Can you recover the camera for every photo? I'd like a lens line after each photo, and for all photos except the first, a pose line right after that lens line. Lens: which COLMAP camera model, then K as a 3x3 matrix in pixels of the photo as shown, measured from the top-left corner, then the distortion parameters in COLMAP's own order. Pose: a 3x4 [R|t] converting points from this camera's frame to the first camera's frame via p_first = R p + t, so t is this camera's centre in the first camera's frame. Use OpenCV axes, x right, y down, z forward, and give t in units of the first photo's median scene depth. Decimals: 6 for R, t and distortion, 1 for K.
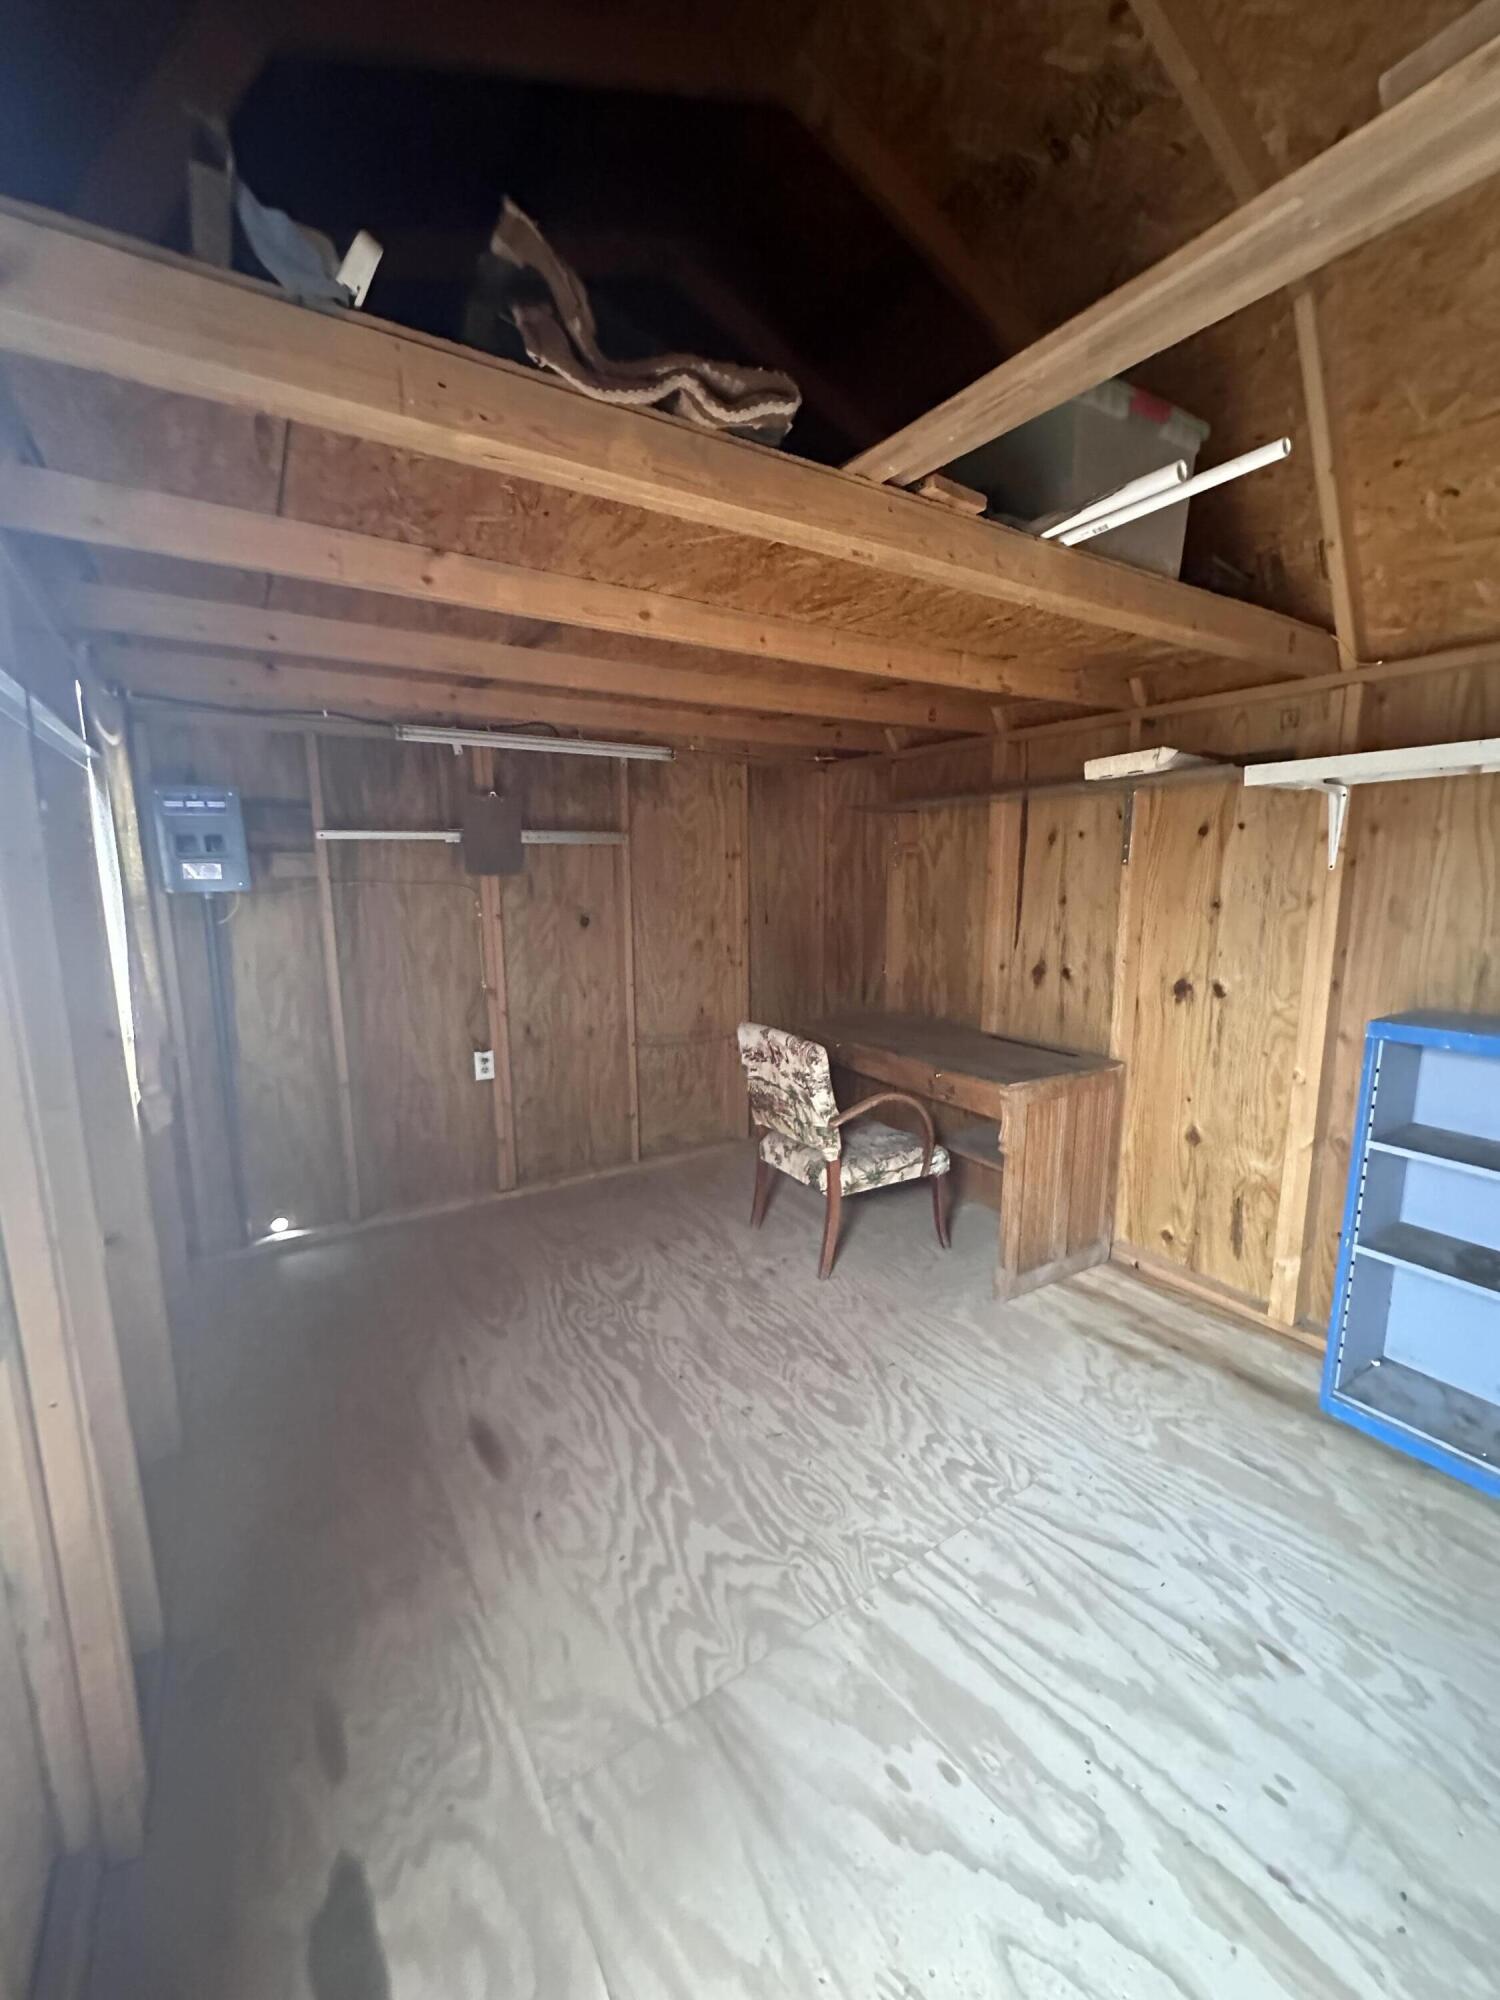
lens RADIAL K [[802.0, 0, 756.0], [0, 802.0, 1000.7], [0, 0, 1]] dist [0.000512, 0.000121]
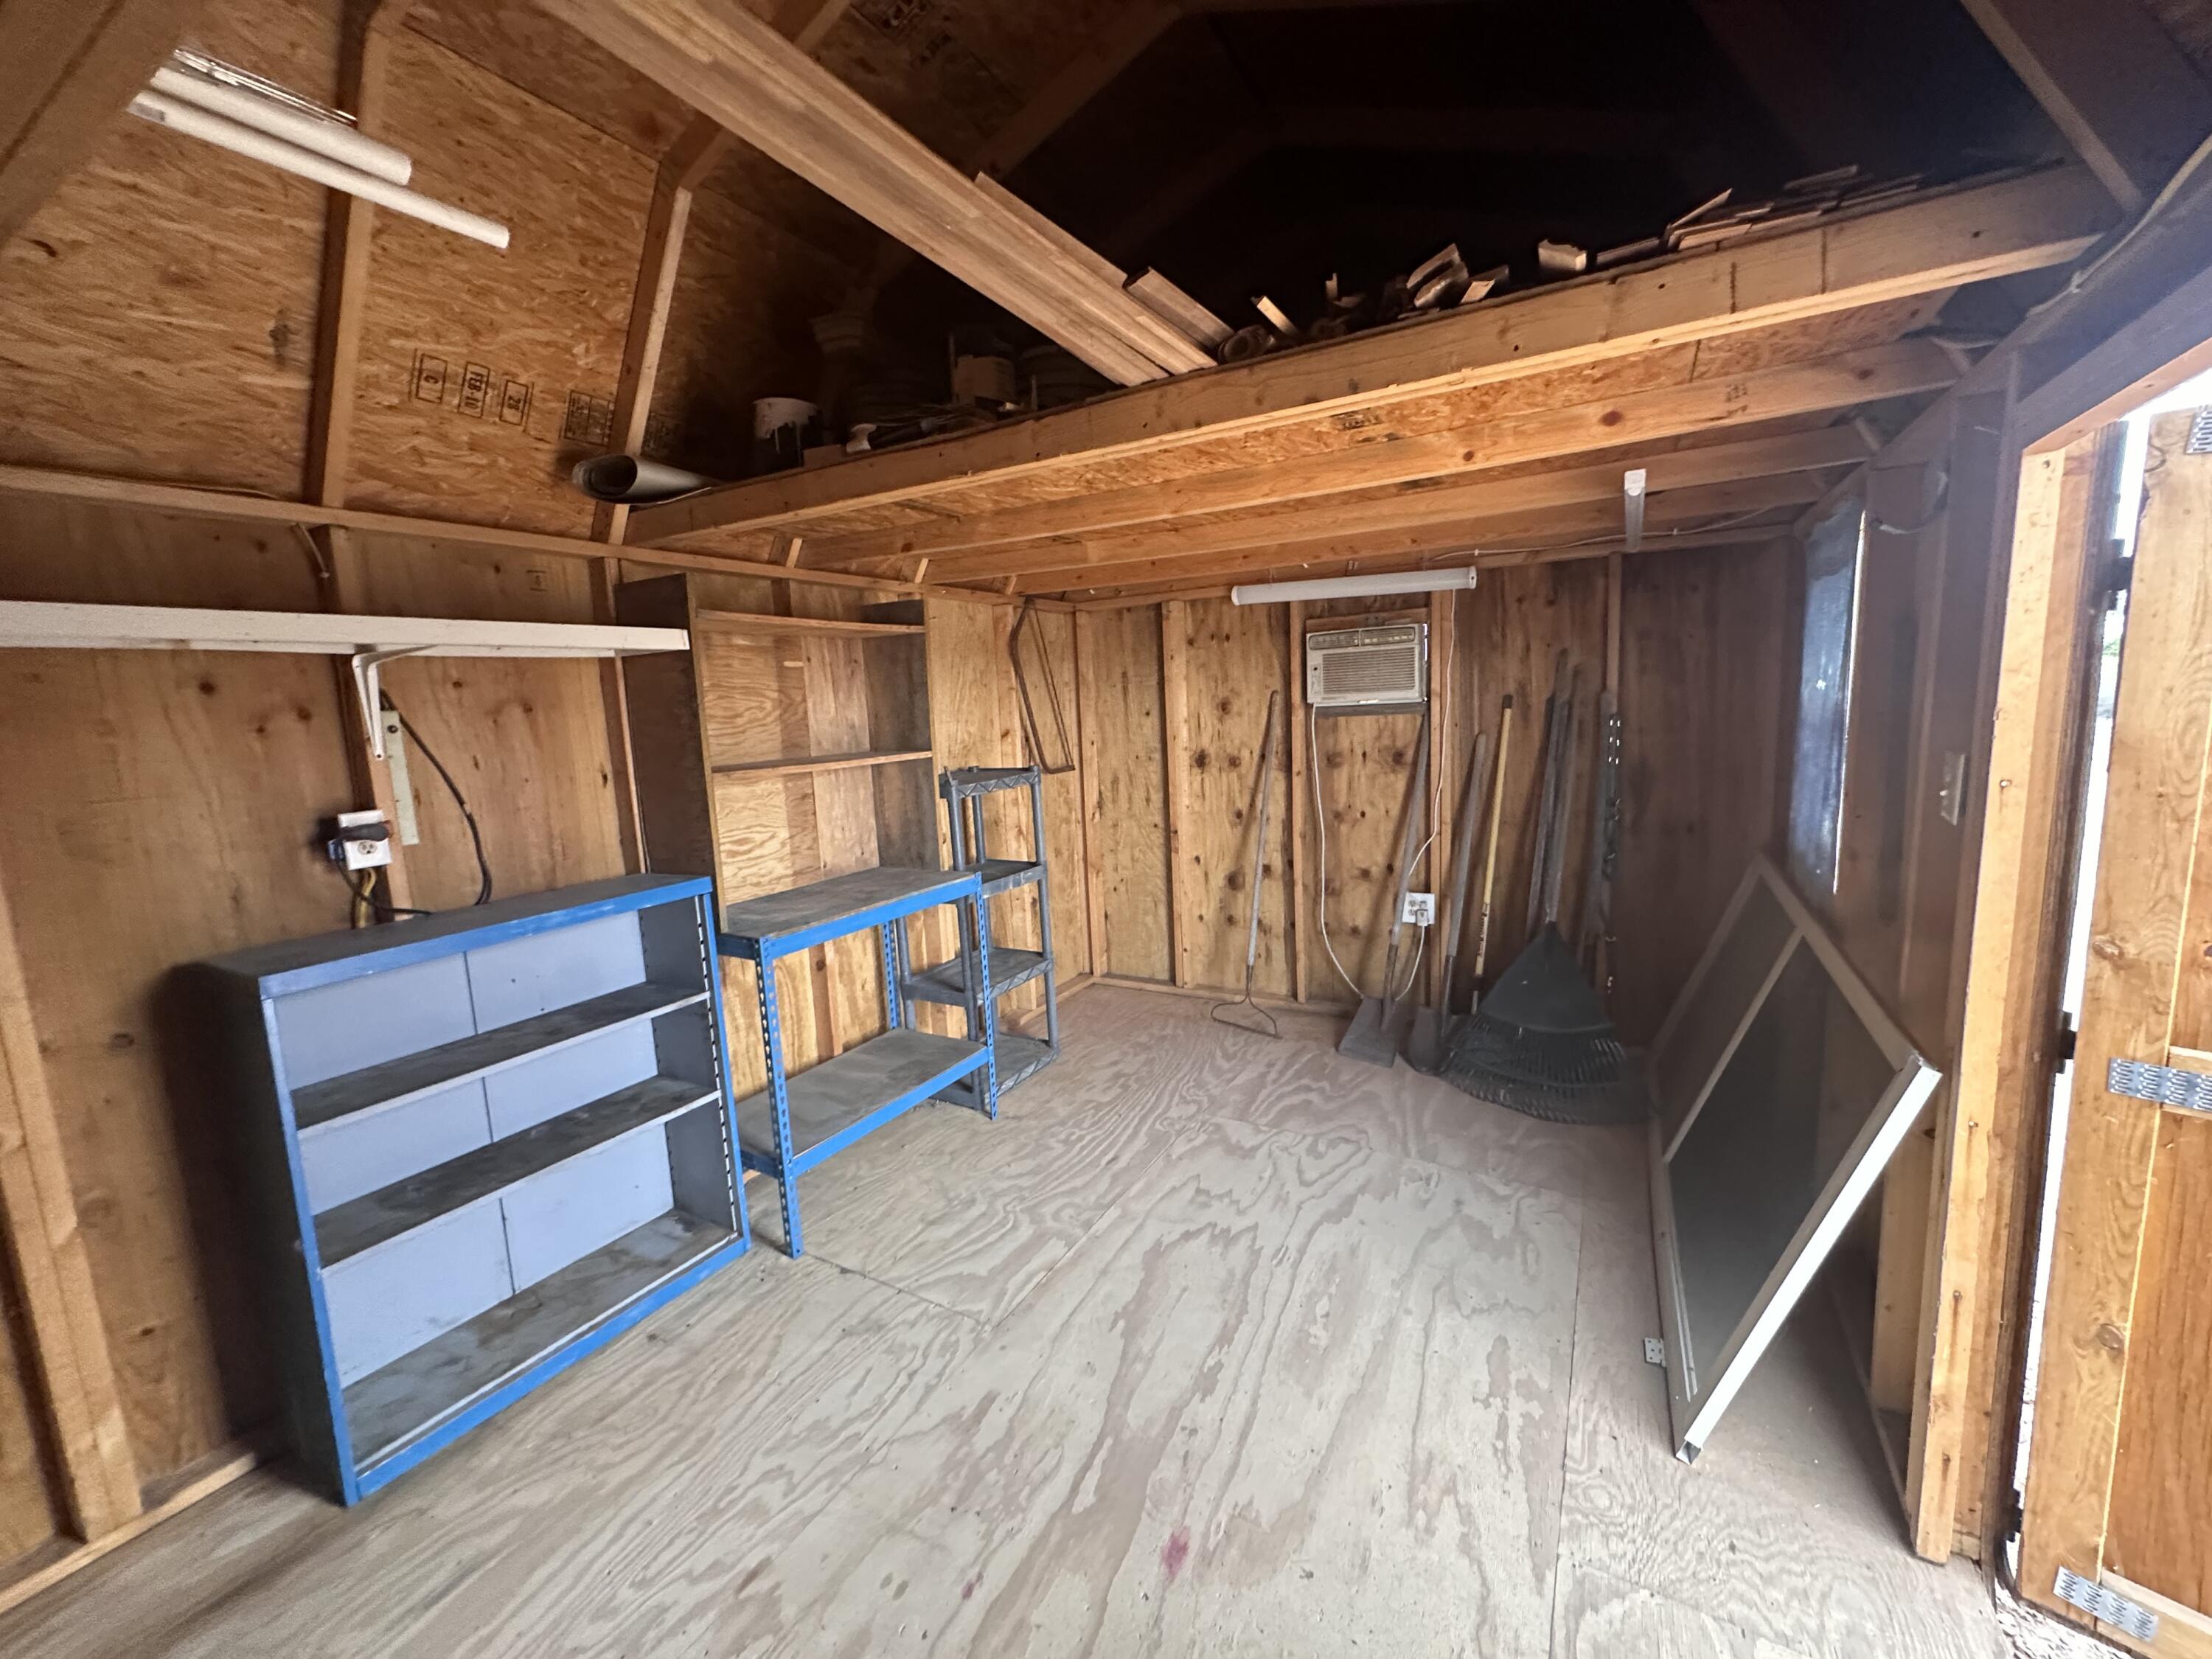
lens RADIAL K [[887.0, 0, 1112.4], [0, 887.0, 824.4], [0, 0, 1]] dist [0.000512, 0.000121]
pose [[-0.458733, -0.098479, 0.883100, -0.351922], [0.196812, 0.957894, 0.209055, -0.153872], [-0.866504, 0.269705, -0.420036, 0.780829]]
